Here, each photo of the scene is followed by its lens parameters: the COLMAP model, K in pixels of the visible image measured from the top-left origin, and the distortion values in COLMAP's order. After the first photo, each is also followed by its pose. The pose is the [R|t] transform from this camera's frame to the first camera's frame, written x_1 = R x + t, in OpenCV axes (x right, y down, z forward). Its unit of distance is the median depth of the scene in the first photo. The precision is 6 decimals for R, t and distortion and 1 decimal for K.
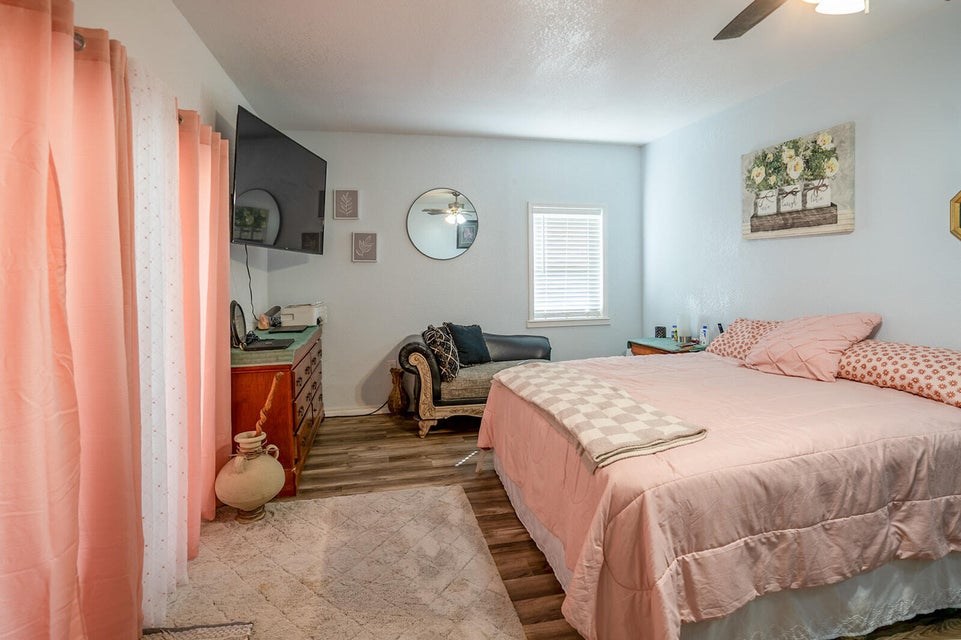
lens RADIAL K [[498.9, 0, 480.9], [0, 498.9, 285.4], [0, 0, 1]] dist [-0.085810, 0.036270]
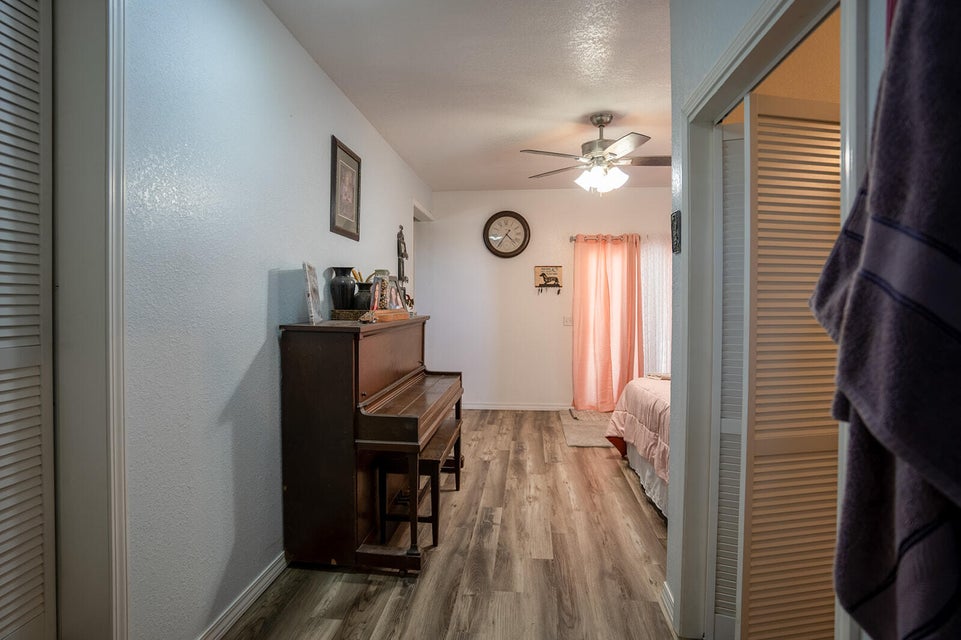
lens RADIAL K [[501.2, 0, 477.5], [0, 501.2, 311.5], [0, 0, 1]] dist [-0.064244, 0.035016]
pose [[-0.308097, 0.028497, -0.950928, 1.083853], [-0.020079, 0.999134, 0.036447, -0.015300], [0.951143, 0.030323, -0.307258, 0.359180]]
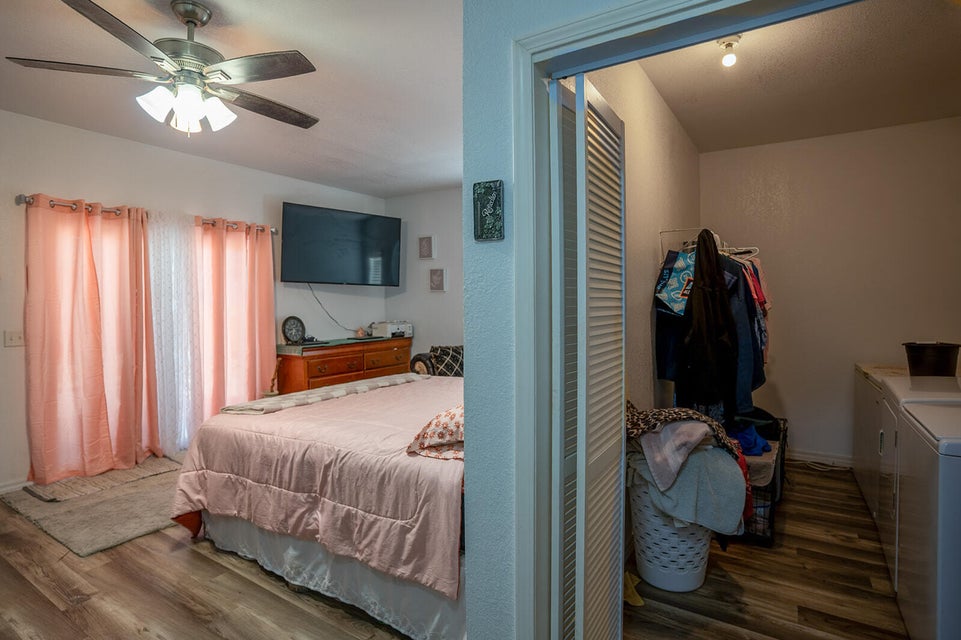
lens RADIAL K [[501.2, 0, 477.5], [0, 501.2, 311.5], [0, 0, 1]] dist [-0.064244, 0.035016]
pose [[0.715512, 0.025660, -0.698129, 0.800976], [-0.022896, 0.999650, 0.013276, -0.015454], [0.698226, 0.006485, 0.715848, 0.147631]]
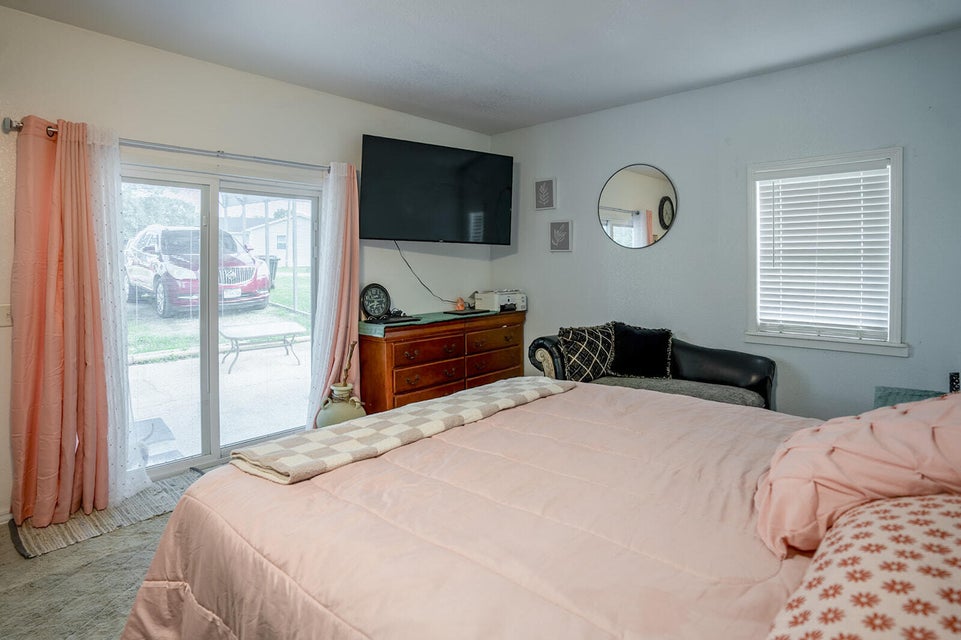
lens RADIAL K [[501.7, 0, 481.7], [0, 501.7, 266.8], [0, 0, 1]] dist [-0.059629, 0.036362]
pose [[0.582711, 0.016910, -0.812504, 0.509788], [-0.025609, 0.999669, 0.002438, -0.016360], [0.812276, 0.019387, 0.582951, 0.316696]]
